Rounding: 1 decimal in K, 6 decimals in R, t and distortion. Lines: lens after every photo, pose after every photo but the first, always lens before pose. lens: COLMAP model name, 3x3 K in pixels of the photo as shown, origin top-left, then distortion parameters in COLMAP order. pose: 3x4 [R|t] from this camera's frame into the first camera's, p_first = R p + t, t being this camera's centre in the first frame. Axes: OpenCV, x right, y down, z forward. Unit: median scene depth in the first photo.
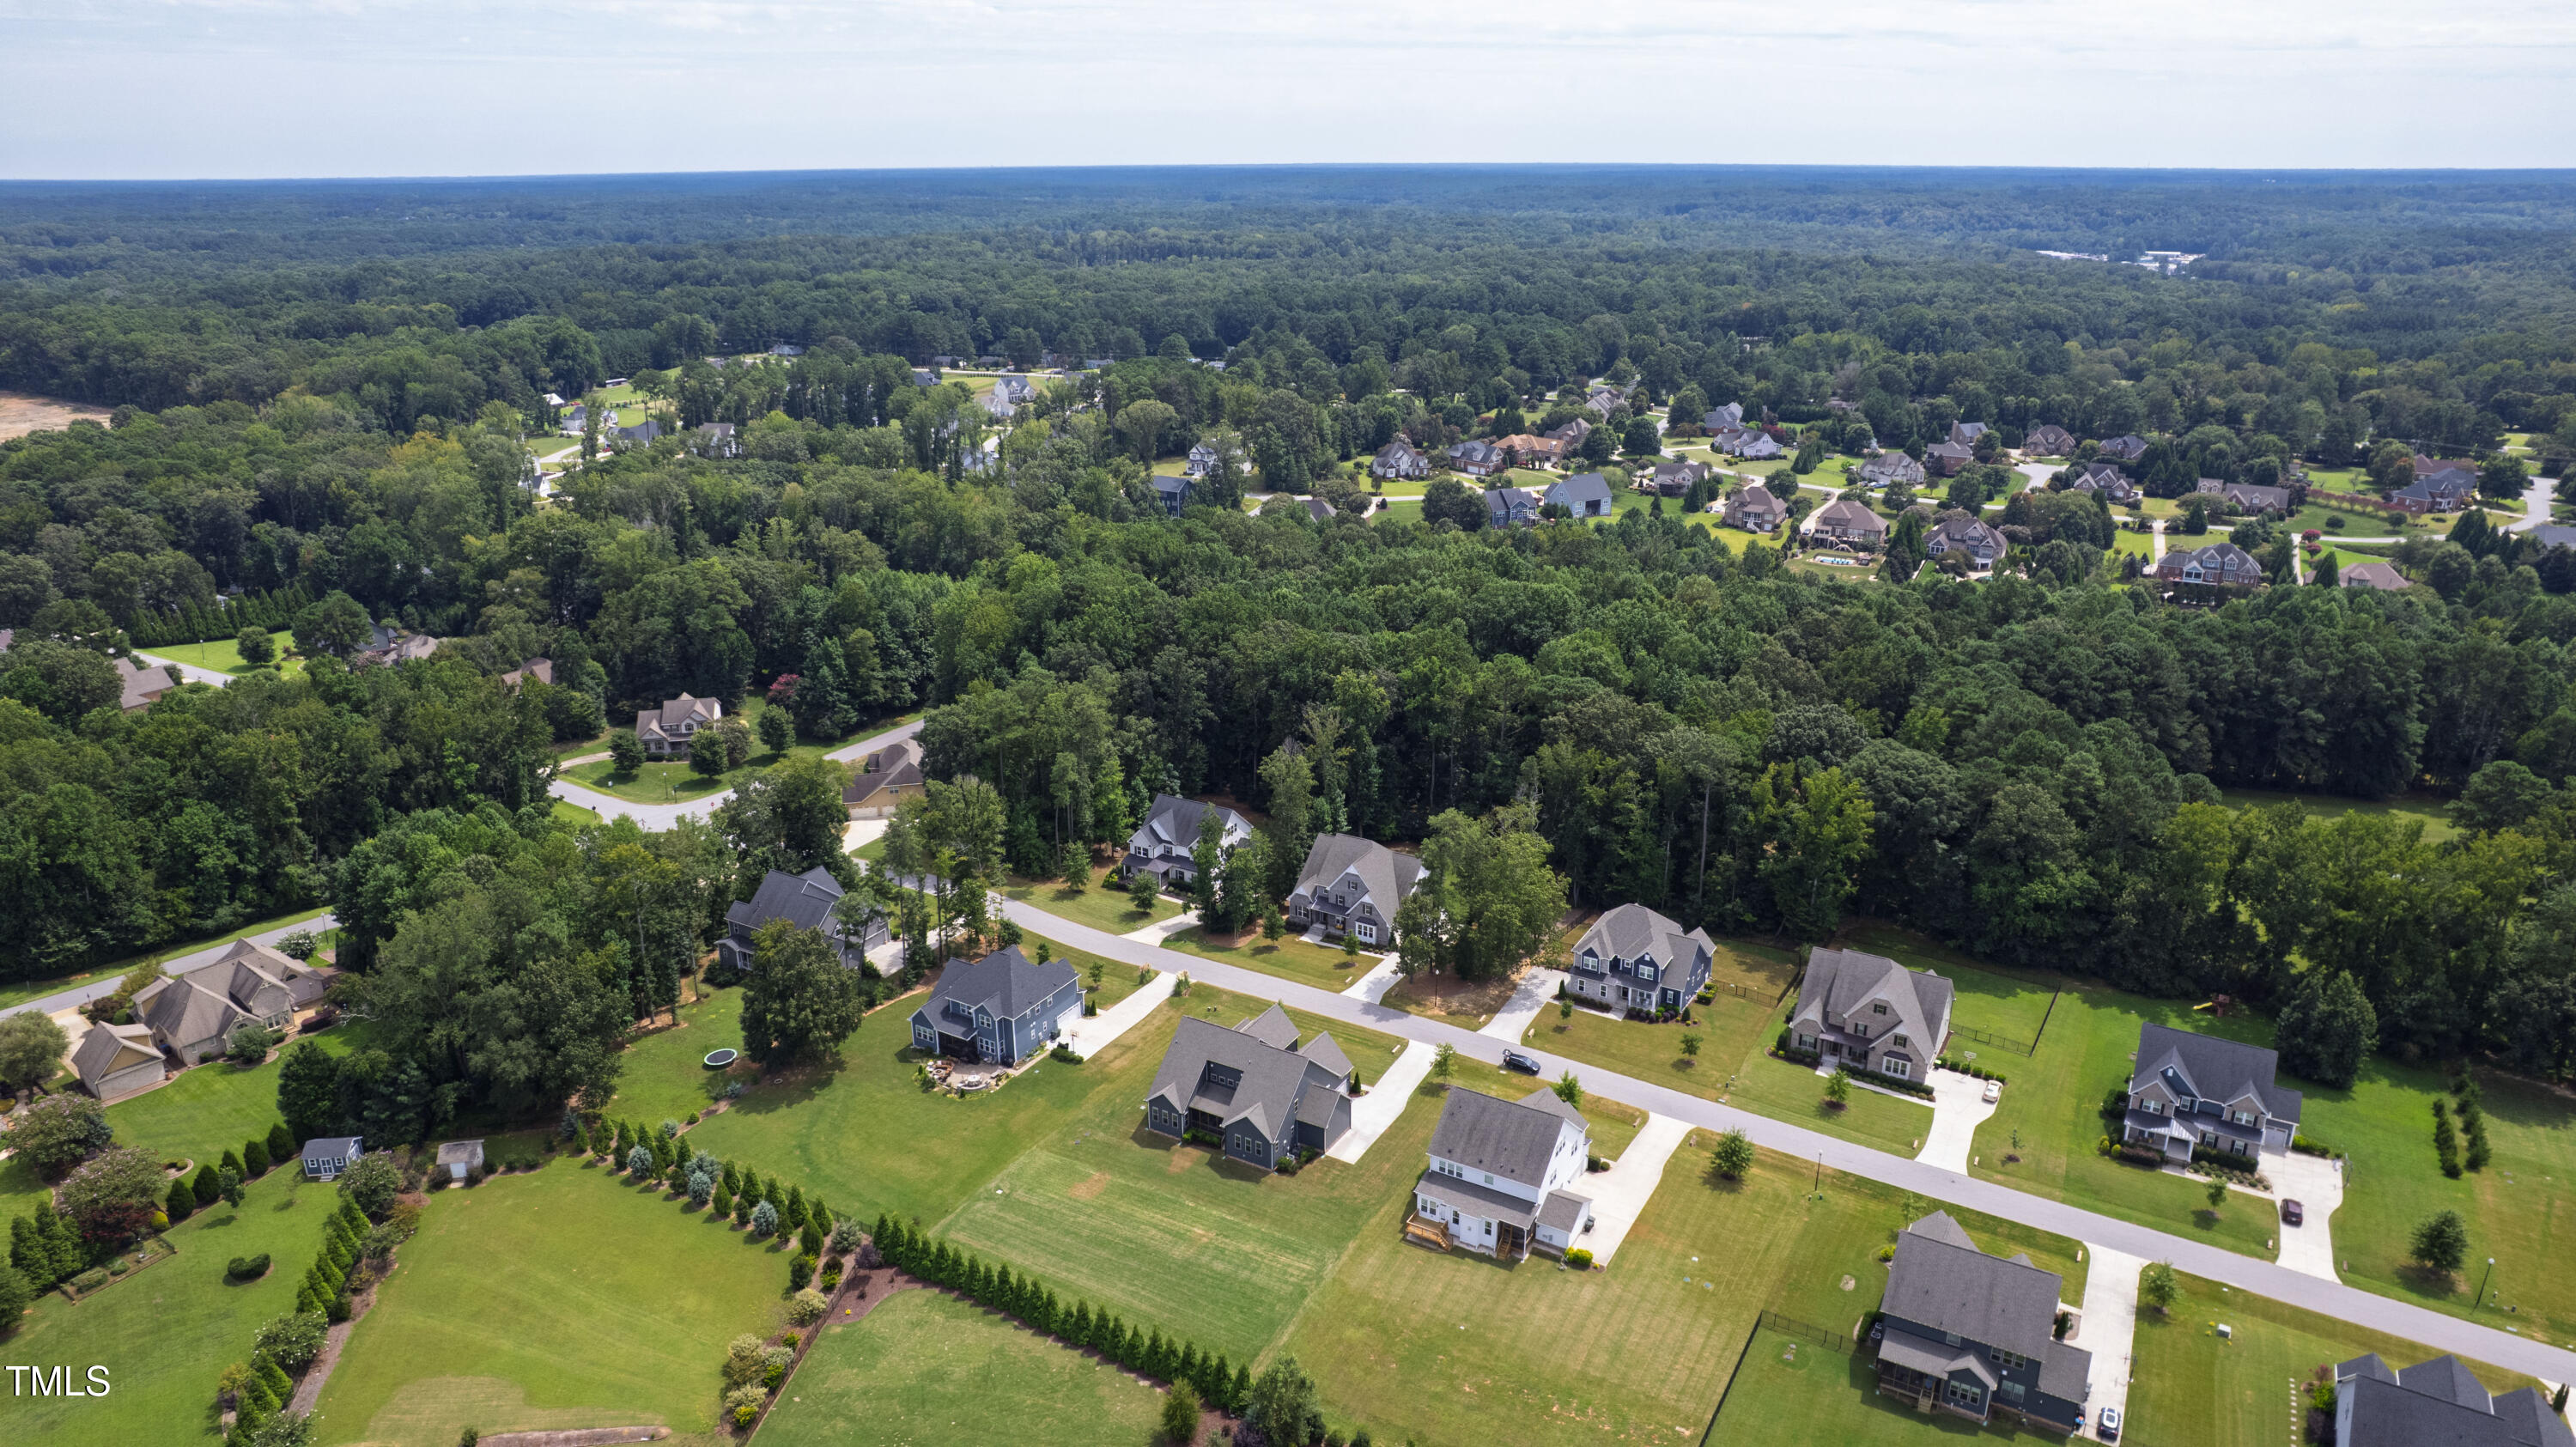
lens RADIAL K [[1650.6, 0, 1284.5], [0, 1650.6, 717.8], [0, 0, 1]] dist [-0.073078, 0.067166]
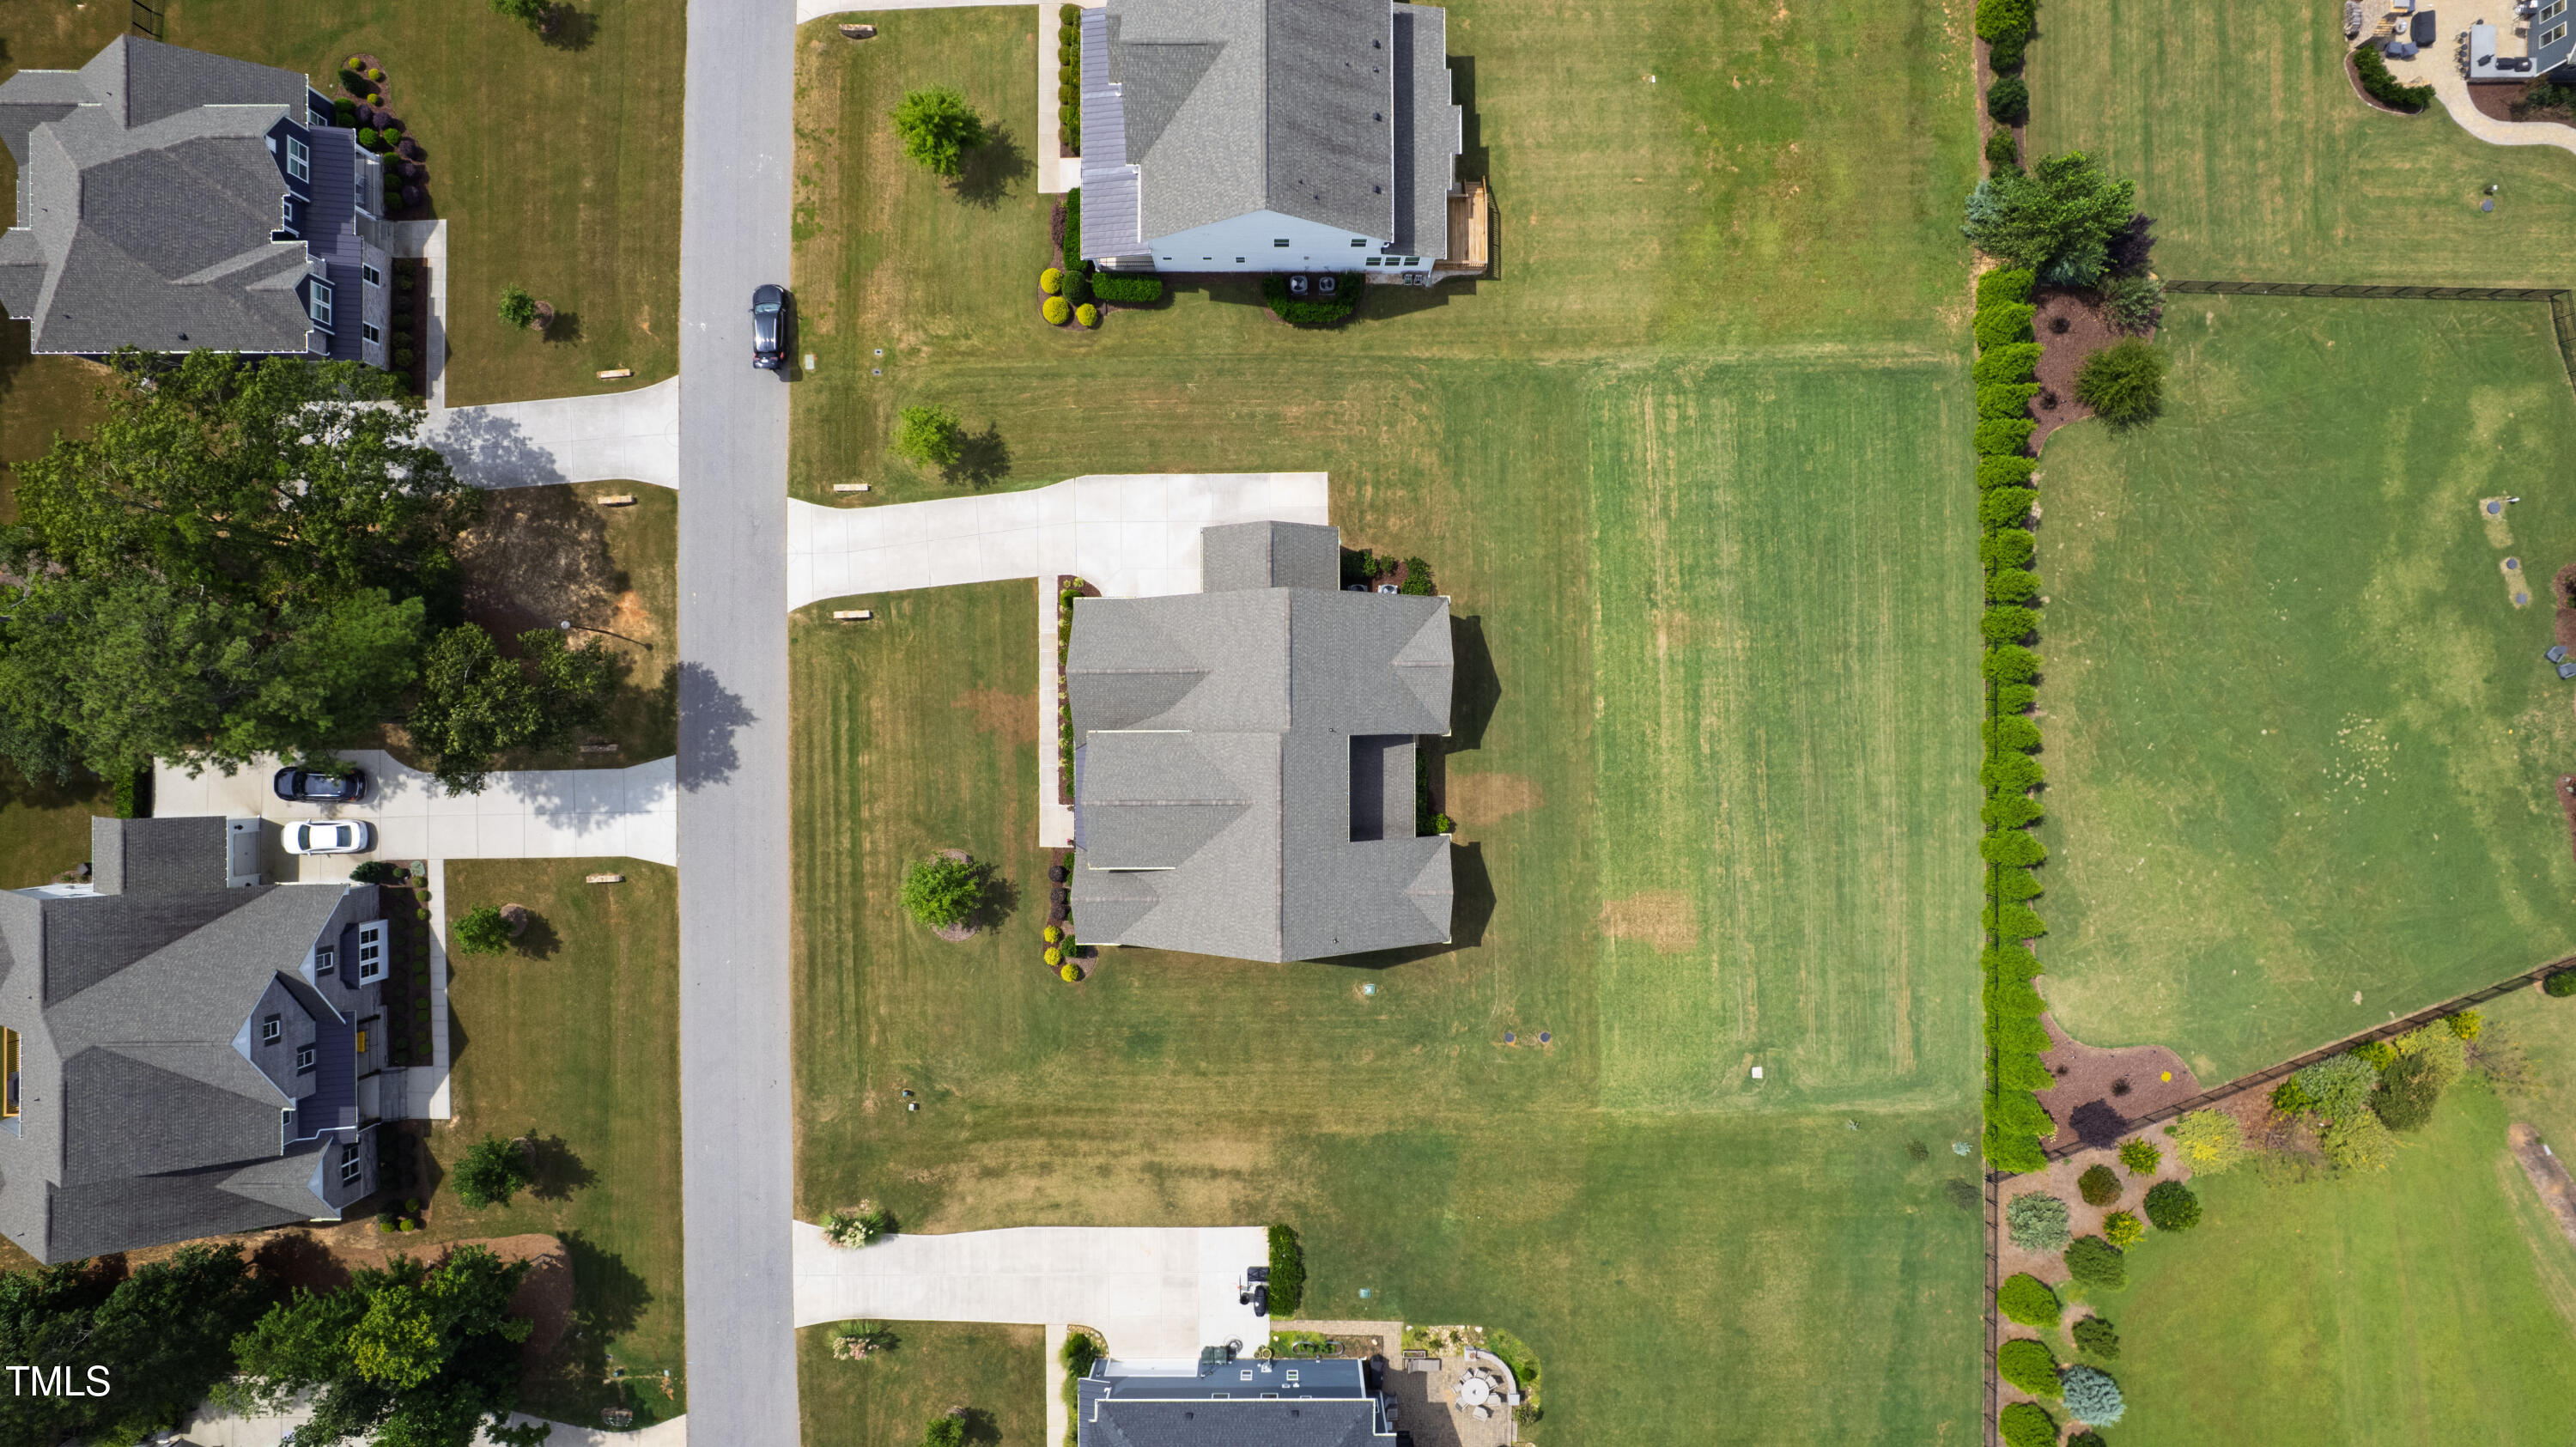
lens RADIAL K [[1650.6, 0, 1284.5], [0, 1650.6, 717.8], [0, 0, 1]] dist [-0.073078, 0.067166]
pose [[-0.493043, -0.869997, 0.003821, -0.011399], [0.287403, -0.158728, 0.944566, -0.185600], [-0.821163, 0.466810, 0.328300, 0.876839]]
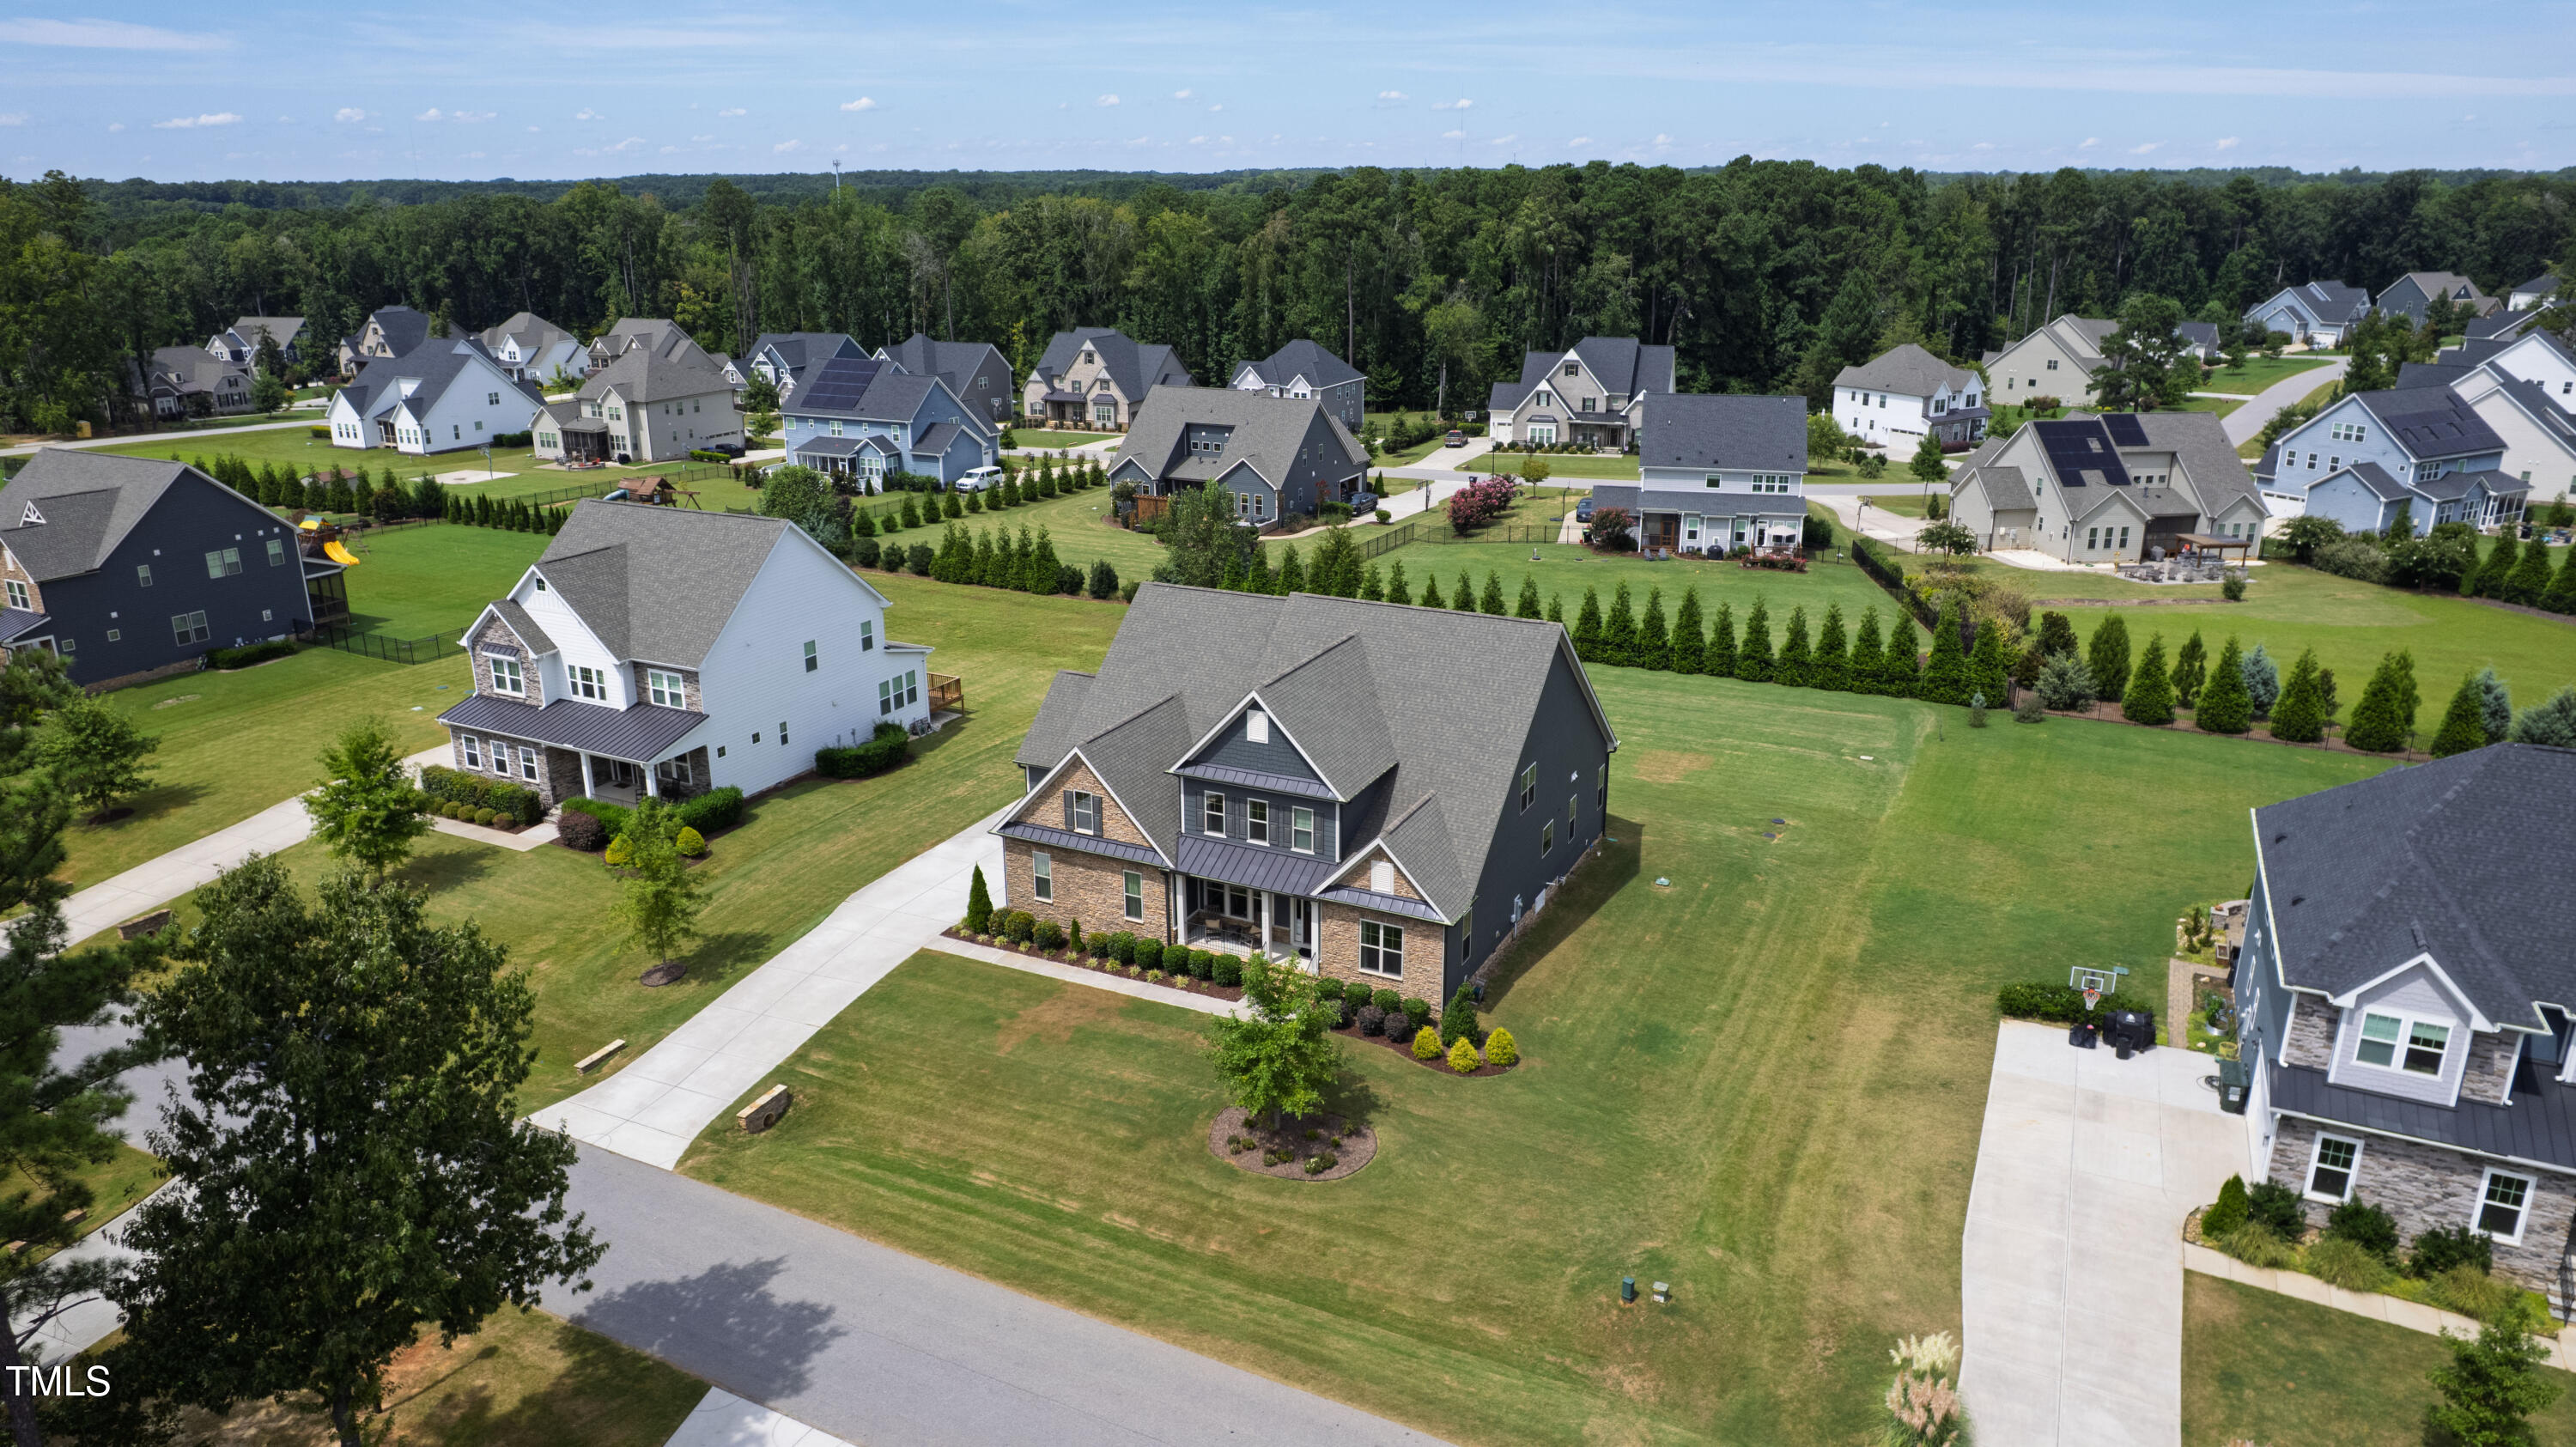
lens RADIAL K [[1650.6, 0, 1284.5], [0, 1650.6, 717.8], [0, 0, 1]] dist [-0.073078, 0.067166]
pose [[-0.998937, 0.016273, -0.043131, 0.003630], [-0.013290, 0.794230, 0.607472, 0.015848], [0.044142, 0.607399, -0.793169, 1.288387]]
